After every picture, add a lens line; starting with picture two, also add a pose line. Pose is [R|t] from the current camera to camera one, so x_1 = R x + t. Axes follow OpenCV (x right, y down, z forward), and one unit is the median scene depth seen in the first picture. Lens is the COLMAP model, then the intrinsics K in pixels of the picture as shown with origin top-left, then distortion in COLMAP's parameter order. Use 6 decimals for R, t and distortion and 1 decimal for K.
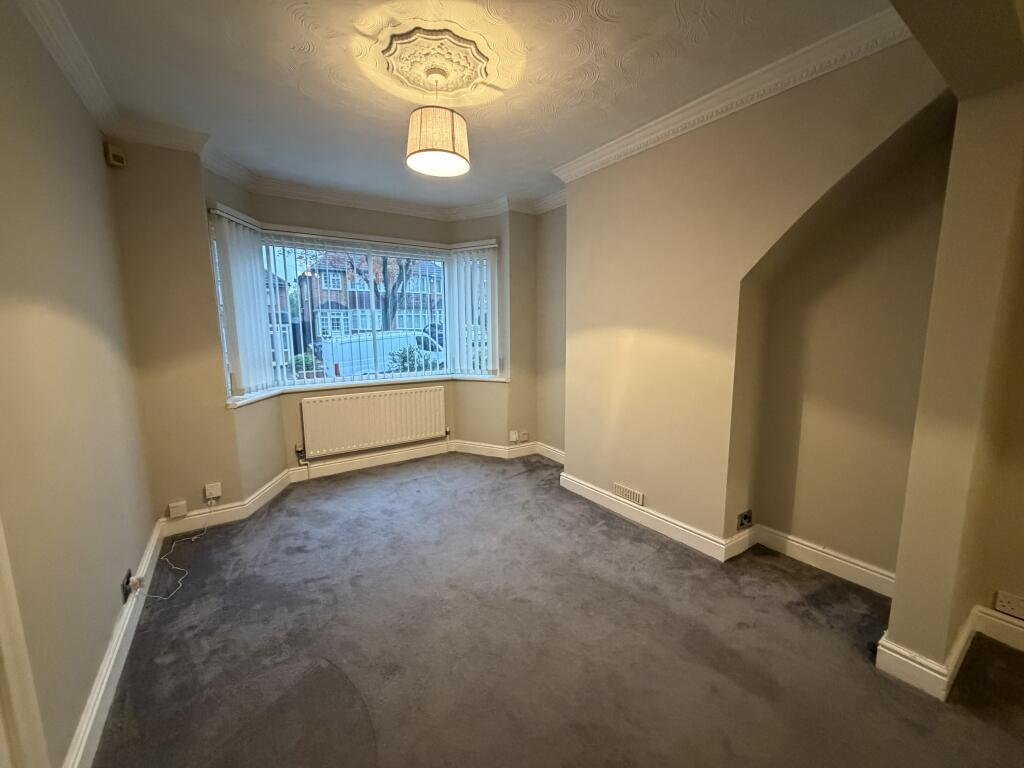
lens RADIAL K [[406.0, 0, 511.0], [0, 406.0, 384.2], [0, 0, 1]] dist [-0.000067, -0.000654]
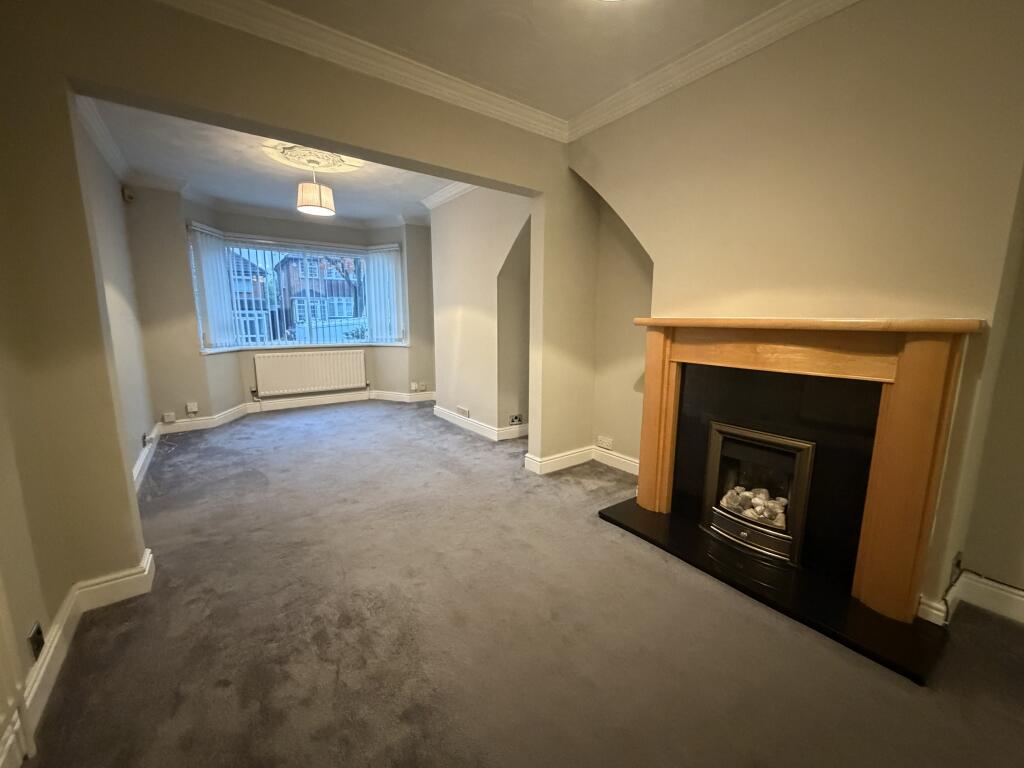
lens RADIAL K [[406.0, 0, 512.2], [0, 406.0, 384.4], [0, 0, 1]] dist [-0.000067, -0.000654]
pose [[0.999395, 0.004608, 0.034462, 0.393881], [-0.005367, 0.999744, 0.021963, 0.118860], [-0.034352, -0.022135, 0.999165, -0.534810]]
